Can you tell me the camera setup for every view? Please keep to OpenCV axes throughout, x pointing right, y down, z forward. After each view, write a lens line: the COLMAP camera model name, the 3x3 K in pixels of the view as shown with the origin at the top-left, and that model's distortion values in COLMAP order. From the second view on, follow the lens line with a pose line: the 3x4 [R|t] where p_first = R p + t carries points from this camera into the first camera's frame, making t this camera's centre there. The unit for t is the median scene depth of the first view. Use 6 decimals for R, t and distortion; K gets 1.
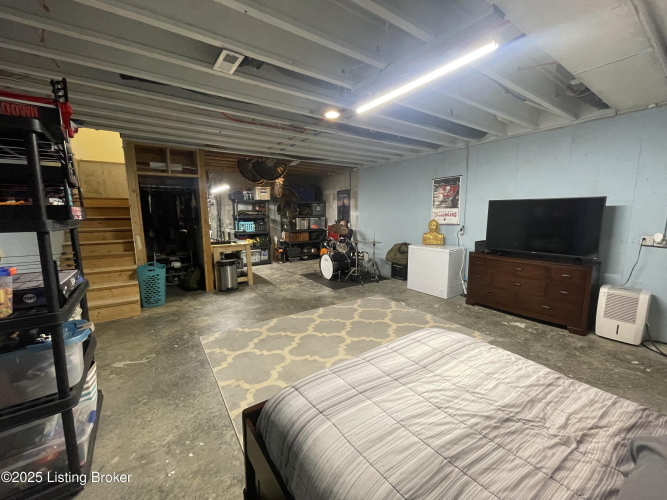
lens RADIAL K [[270.6, 0, 335.8], [0, 270.6, 252.0], [0, 0, 1]] dist [-0.001849, -0.000536]
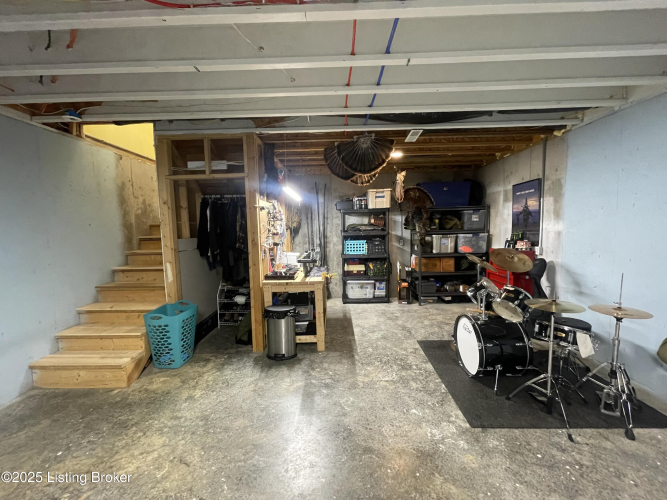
lens RADIAL K [[270.6, 0, 334.5], [0, 270.6, 249.4], [0, 0, 1]] dist [-0.001849, -0.000536]
pose [[0.814959, 0.035388, -0.578437, 0.040201], [-0.065578, 0.997354, -0.031377, -0.075500], [0.575796, 0.063504, 0.815124, 0.479793]]
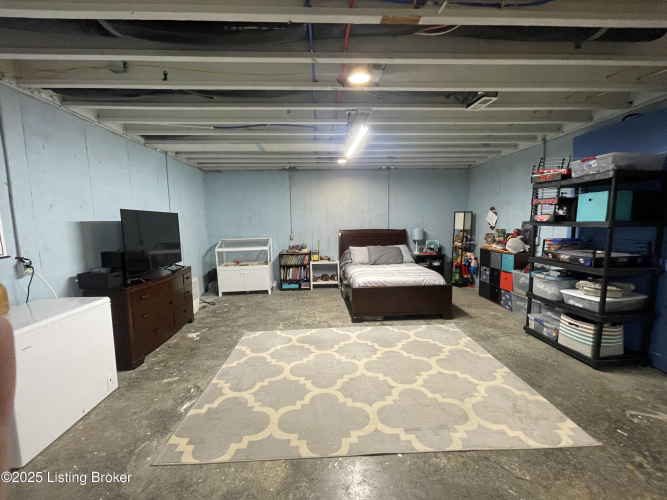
lens RADIAL K [[270.6, 0, 335.3], [0, 270.6, 249.6], [0, 0, 1]] dist [-0.001849, -0.000536]
pose [[-0.853478, -0.034997, 0.519952, -0.171077], [0.094641, 0.970742, 0.220688, -0.126375], [-0.512463, 0.237561, -0.825195, 0.876118]]
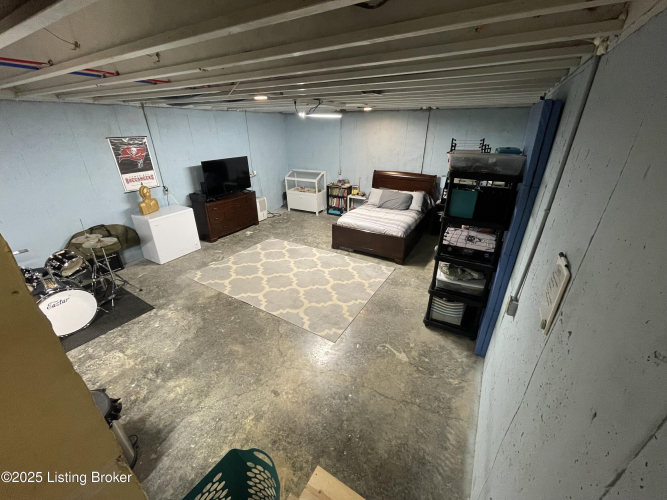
lens RADIAL K [[270.6, 0, 335.1], [0, 270.6, 249.5], [0, 0, 1]] dist [-0.001849, -0.000536]
pose [[-0.425784, -0.368955, 0.826184, -0.633269], [0.131604, 0.878125, 0.459974, -0.223406], [-0.895203, 0.304579, -0.325336, 0.652098]]
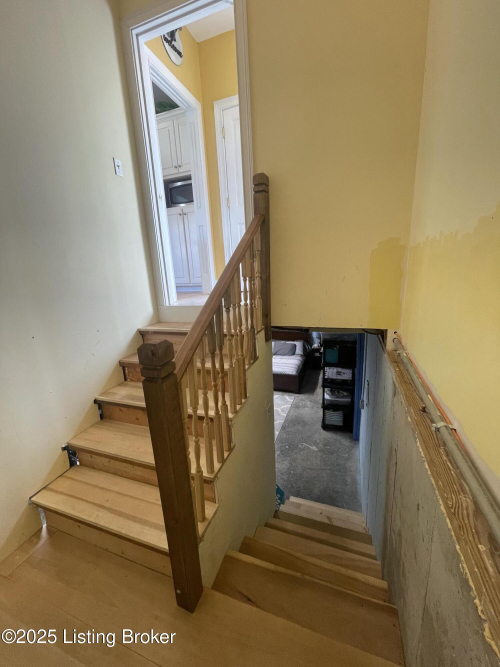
lens RADIAL K [[270.6, 0, 248.6], [0, 270.6, 330.7], [0, 0, 1]] dist [-0.001849, -0.000536]
pose [[-0.574904, -0.142970, 0.805633, -0.849826], [0.176229, 0.939871, 0.292550, -0.425575], [-0.799017, 0.310165, -0.515140, 0.916254]]
